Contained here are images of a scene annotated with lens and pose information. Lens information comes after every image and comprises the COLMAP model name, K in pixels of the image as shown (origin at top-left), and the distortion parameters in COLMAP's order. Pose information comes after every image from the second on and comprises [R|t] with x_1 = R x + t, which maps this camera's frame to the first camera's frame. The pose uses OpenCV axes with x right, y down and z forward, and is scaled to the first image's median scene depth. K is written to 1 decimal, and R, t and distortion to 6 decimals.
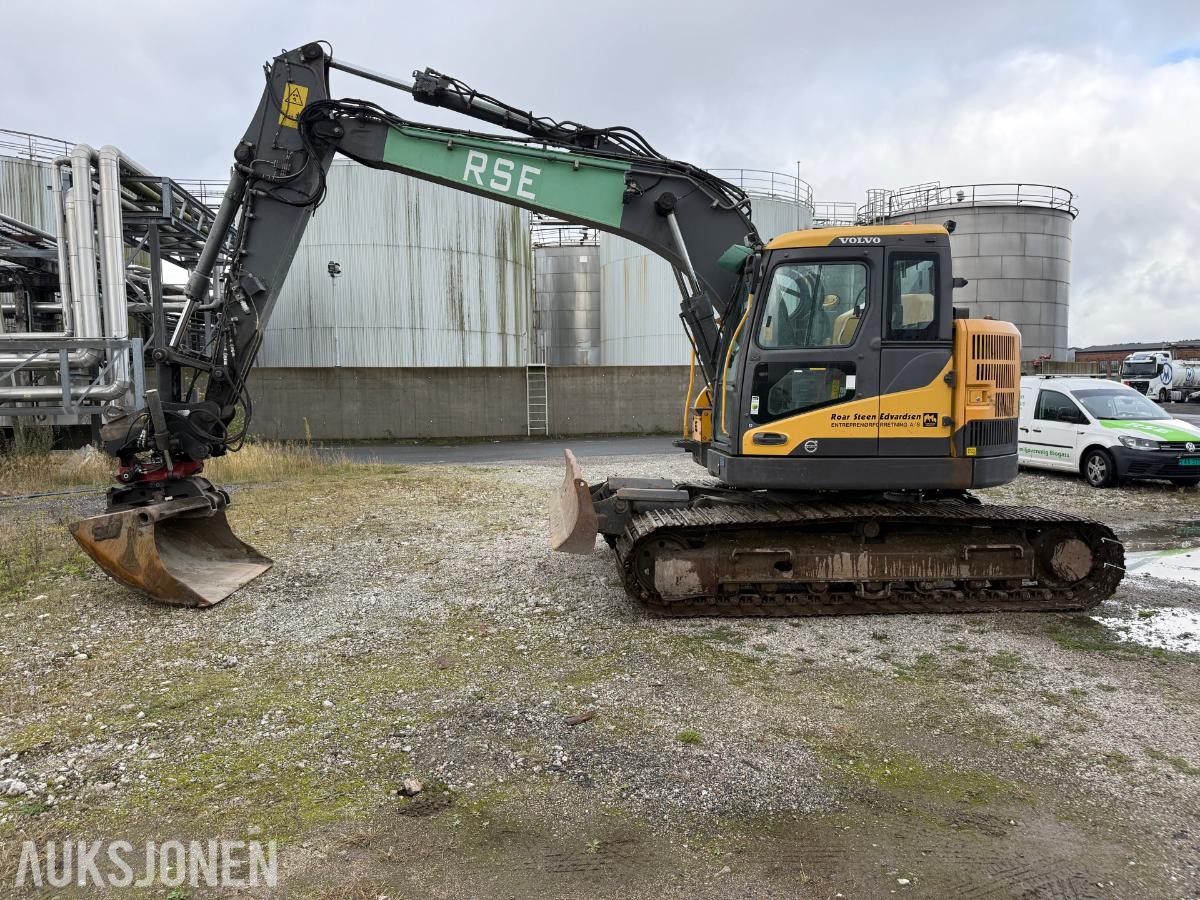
lens RADIAL K [[841.4, 0, 598.4], [0, 841.4, 457.0], [0, 0, 1]] dist [0.079497, -0.102963]
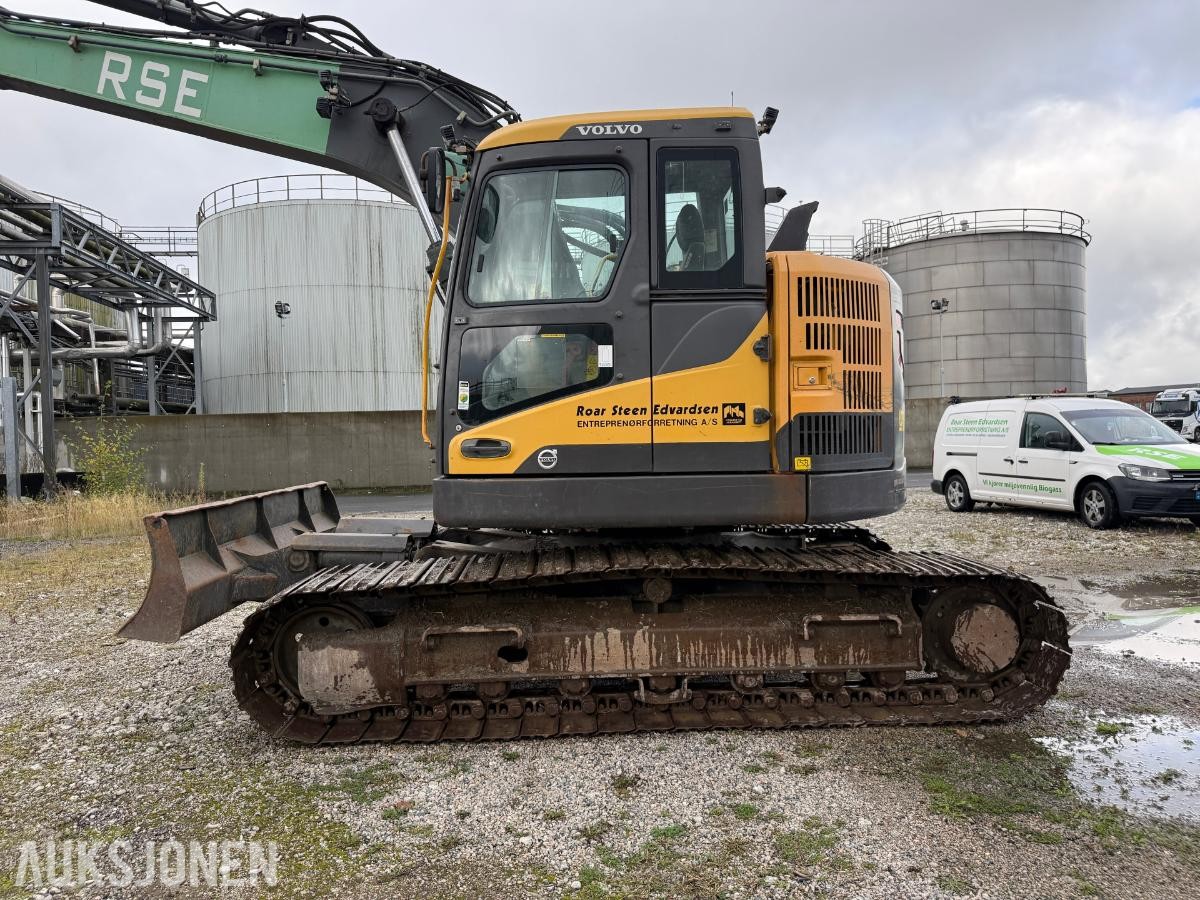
lens RADIAL K [[841.4, 0, 600.7], [0, 841.4, 455.1], [0, 0, 1]] dist [0.079497, -0.102963]
pose [[0.999320, -0.015751, -0.033346, 0.276320], [0.013566, 0.997809, -0.064757, 0.022381], [0.034293, 0.064260, 0.997344, 0.337088]]
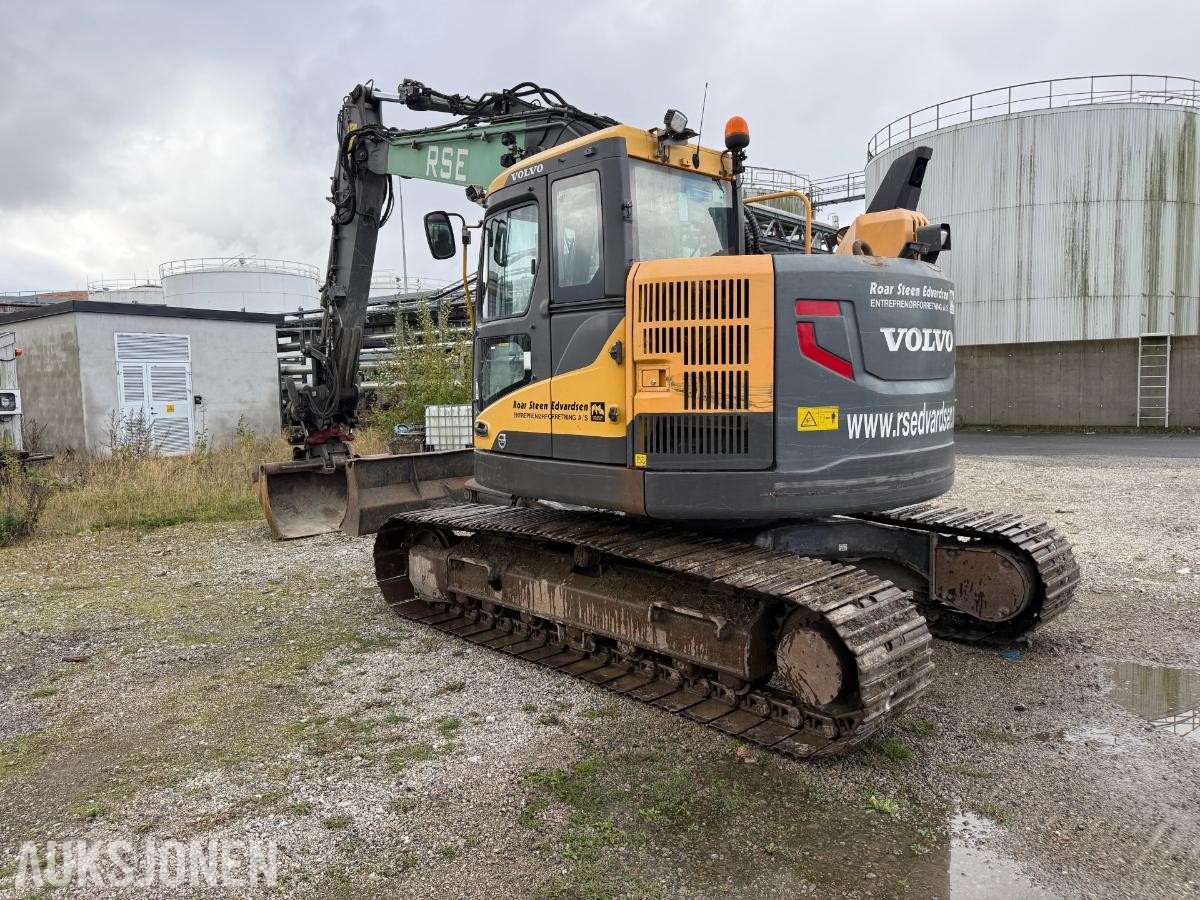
lens RADIAL K [[841.4, 0, 606.4], [0, 841.4, 447.7], [0, 0, 1]] dist [0.079497, -0.102963]
pose [[0.648495, 0.056624, -0.759110, 0.817553], [-0.049034, 0.998266, 0.032575, -0.032633], [0.759638, 0.016097, 0.650147, 0.490015]]
